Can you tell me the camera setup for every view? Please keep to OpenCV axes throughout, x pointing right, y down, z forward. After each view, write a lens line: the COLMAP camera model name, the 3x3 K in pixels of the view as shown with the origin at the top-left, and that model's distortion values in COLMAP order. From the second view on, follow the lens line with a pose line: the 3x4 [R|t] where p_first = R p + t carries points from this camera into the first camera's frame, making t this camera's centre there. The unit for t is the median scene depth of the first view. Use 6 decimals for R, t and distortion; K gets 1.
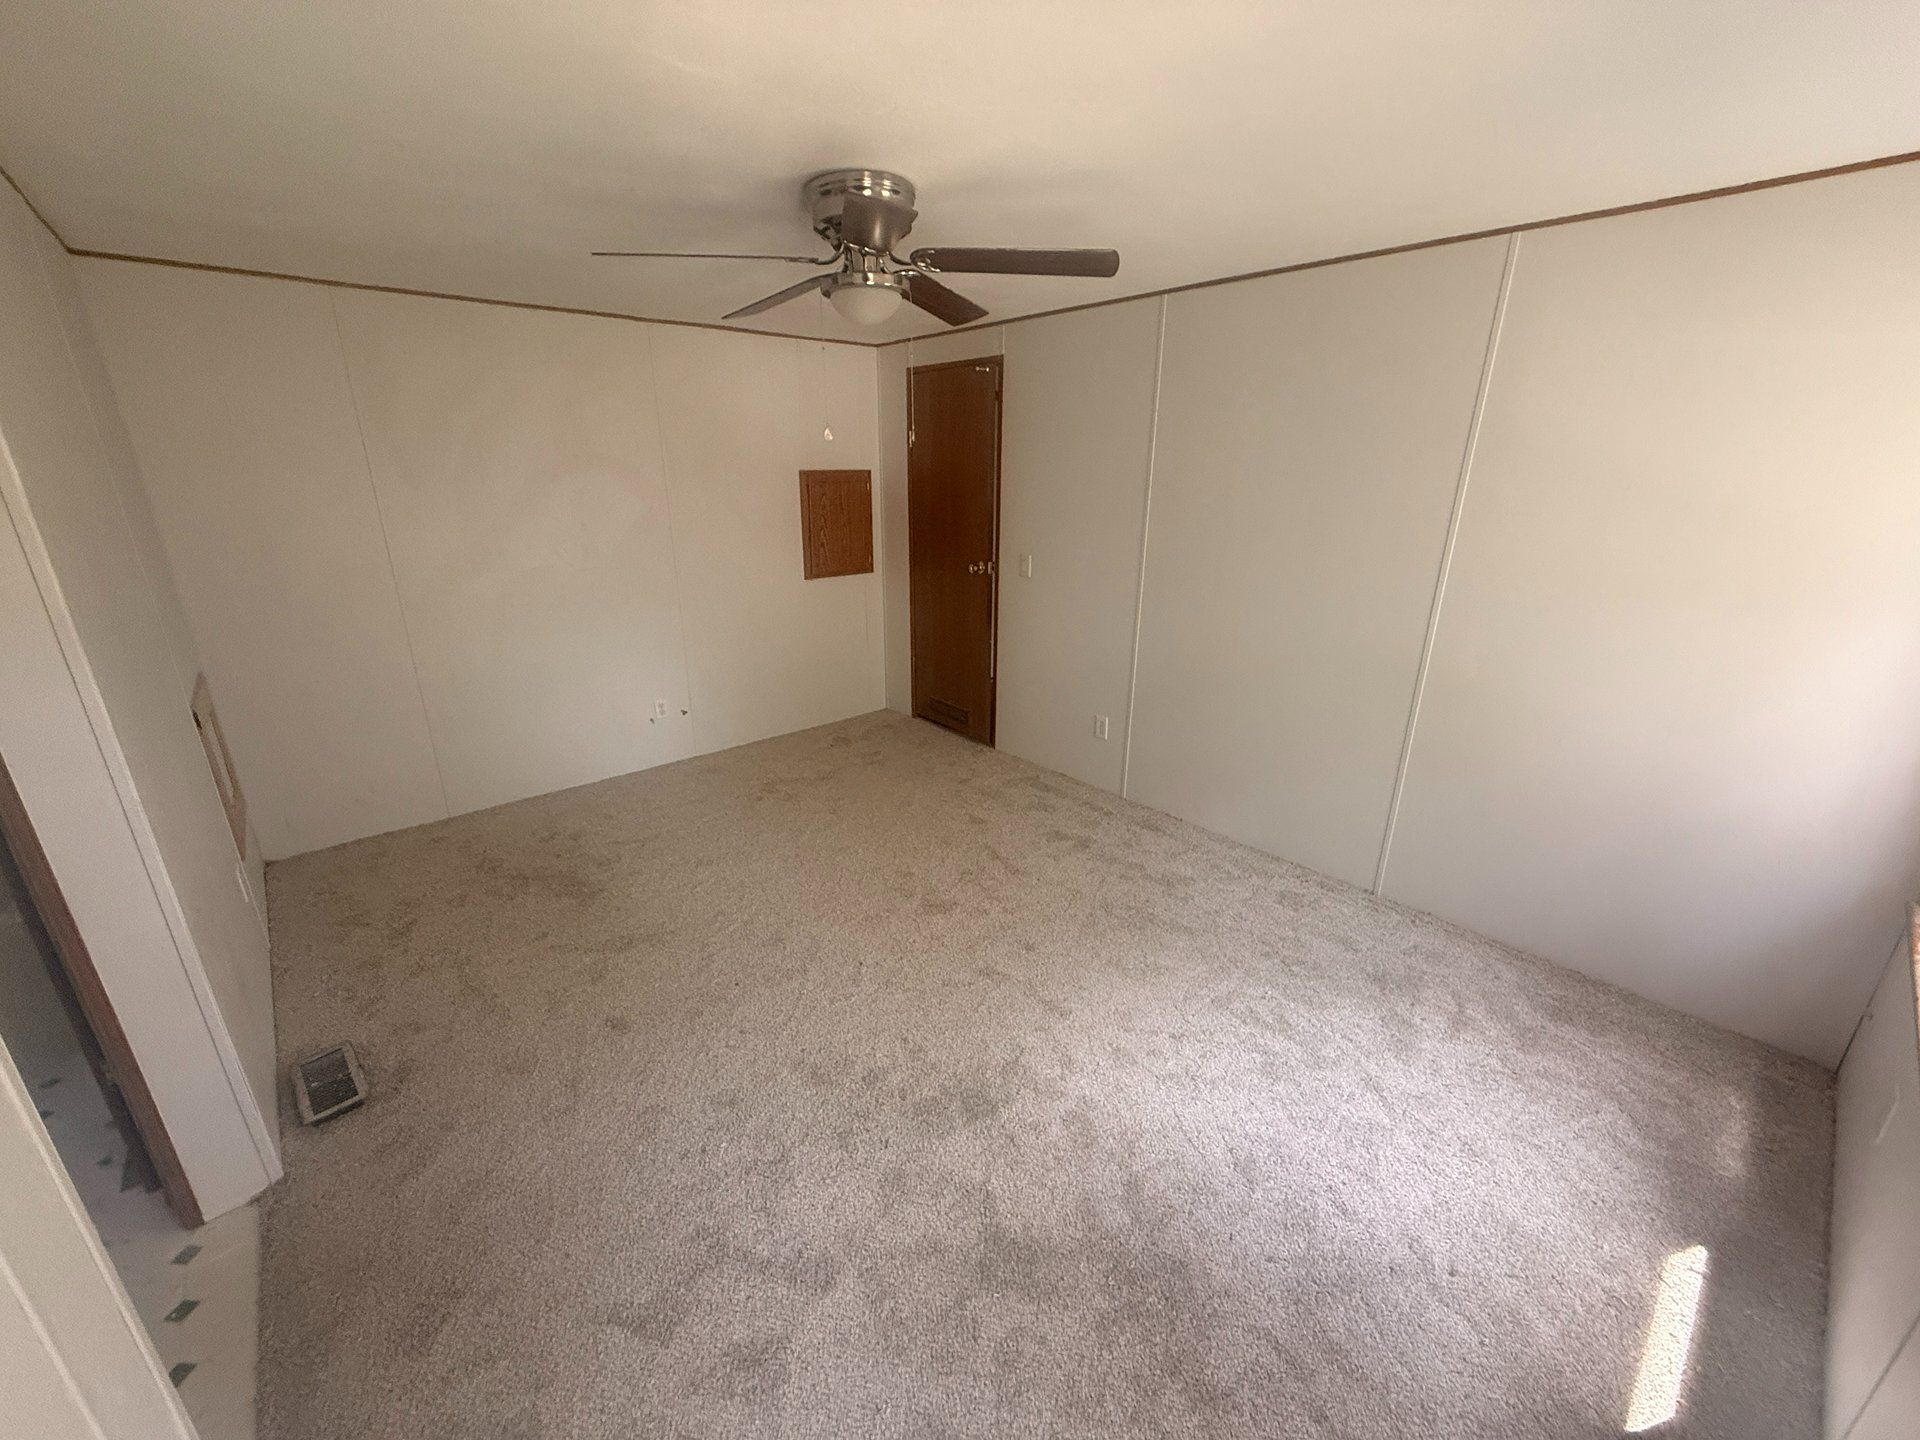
lens RADIAL K [[747.8, 0, 959.6], [0, 747.8, 716.3], [0, 0, 1]] dist [-0.002562, 0.001764]
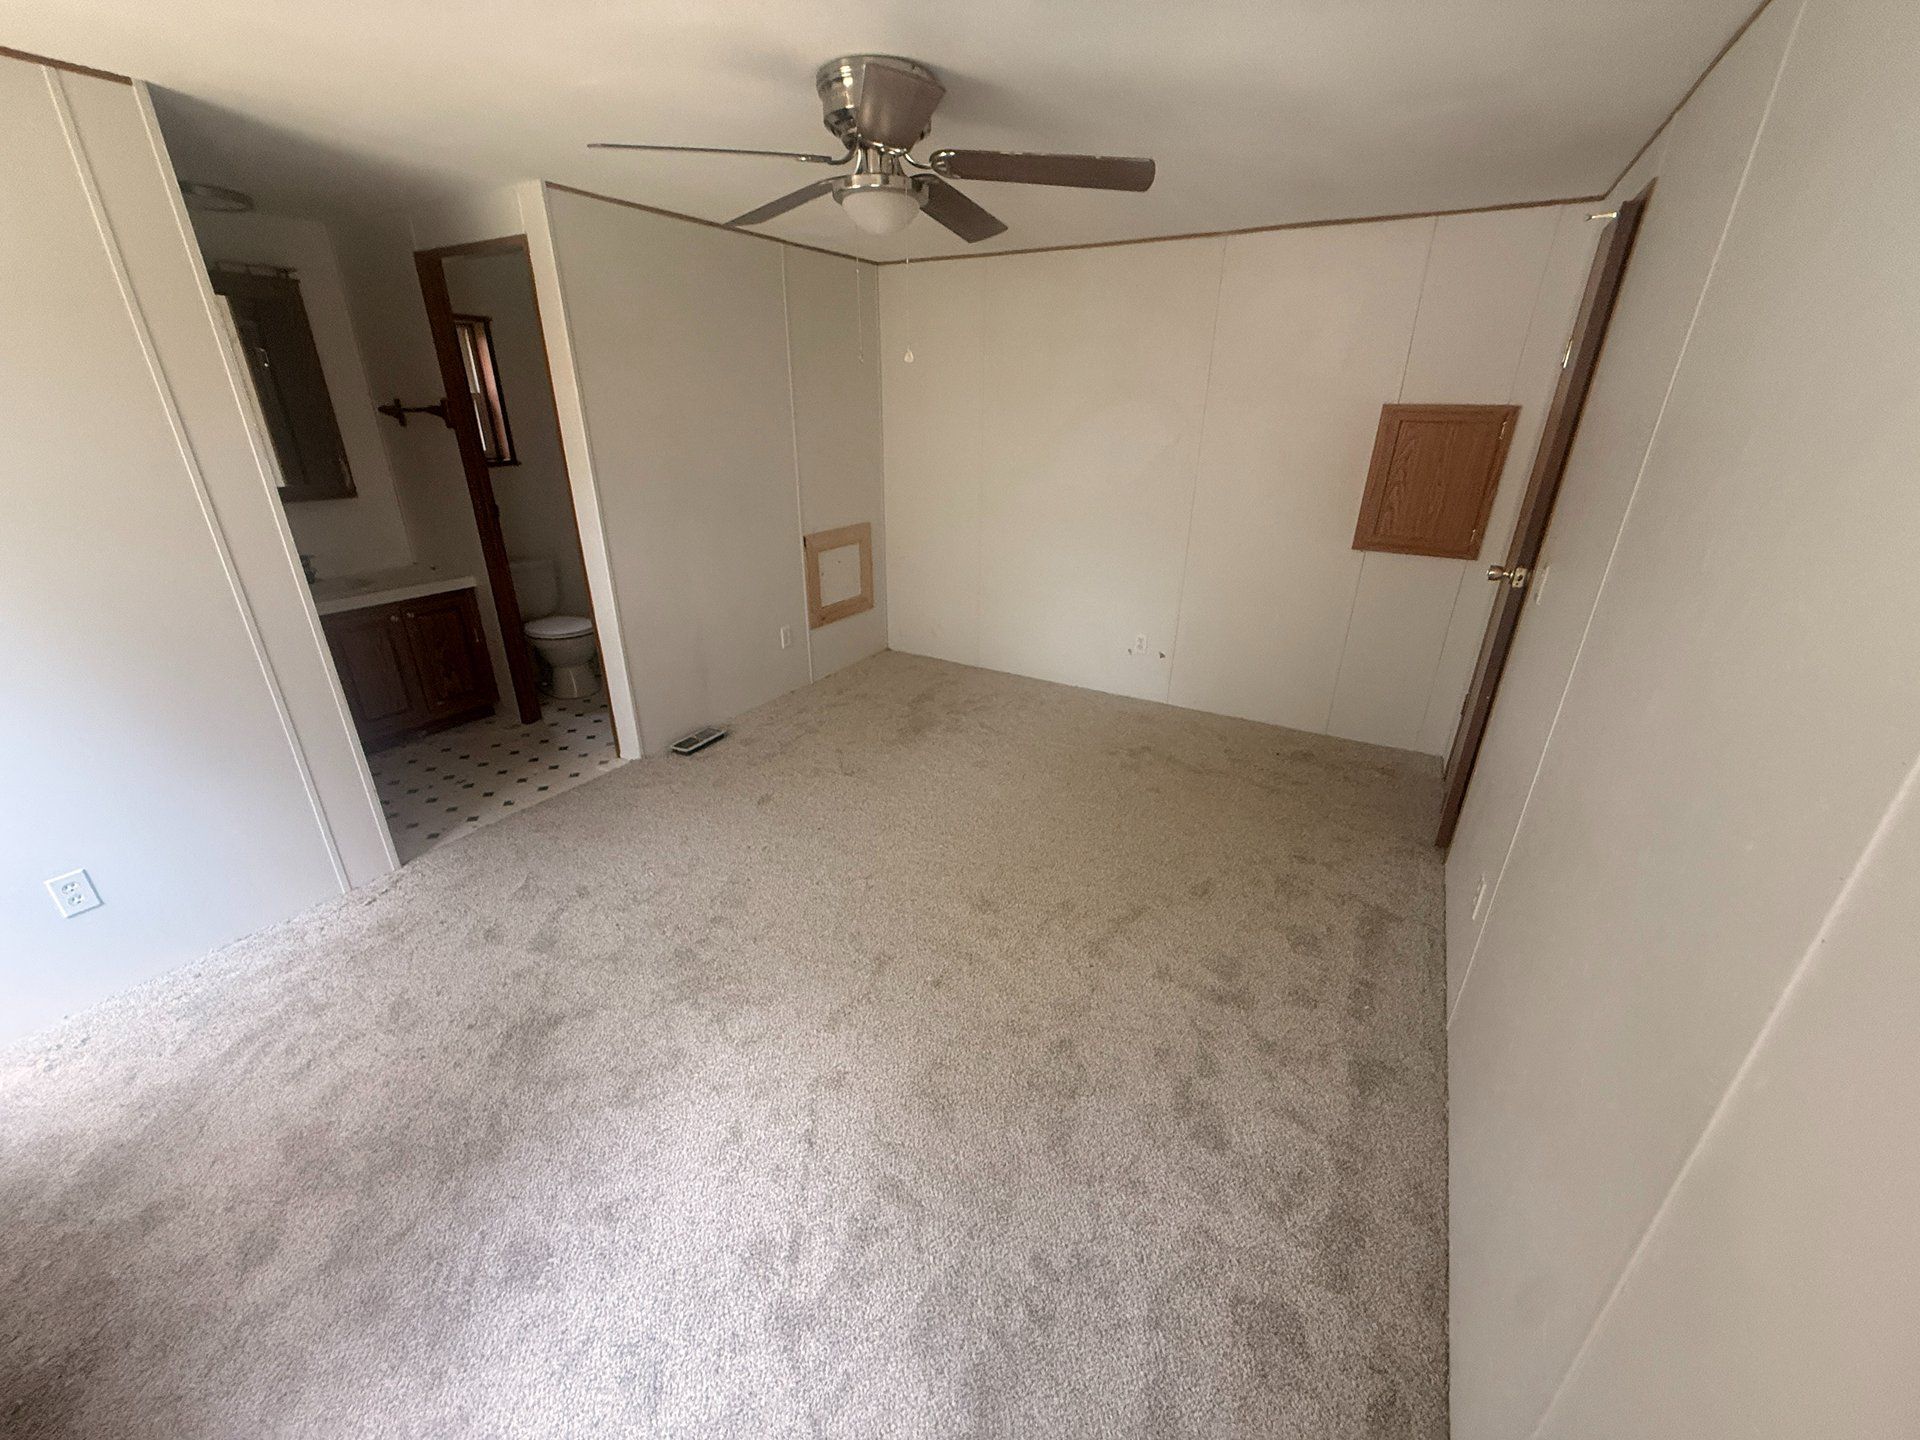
lens RADIAL K [[747.8, 0, 963.2], [0, 747.8, 726.0], [0, 0, 1]] dist [-0.002562, 0.001764]
pose [[0.323572, 0.382083, -0.865629, 0.723742], [-0.307084, 0.907730, 0.285878, -0.203794], [0.894986, 0.173319, 0.411048, 0.626711]]
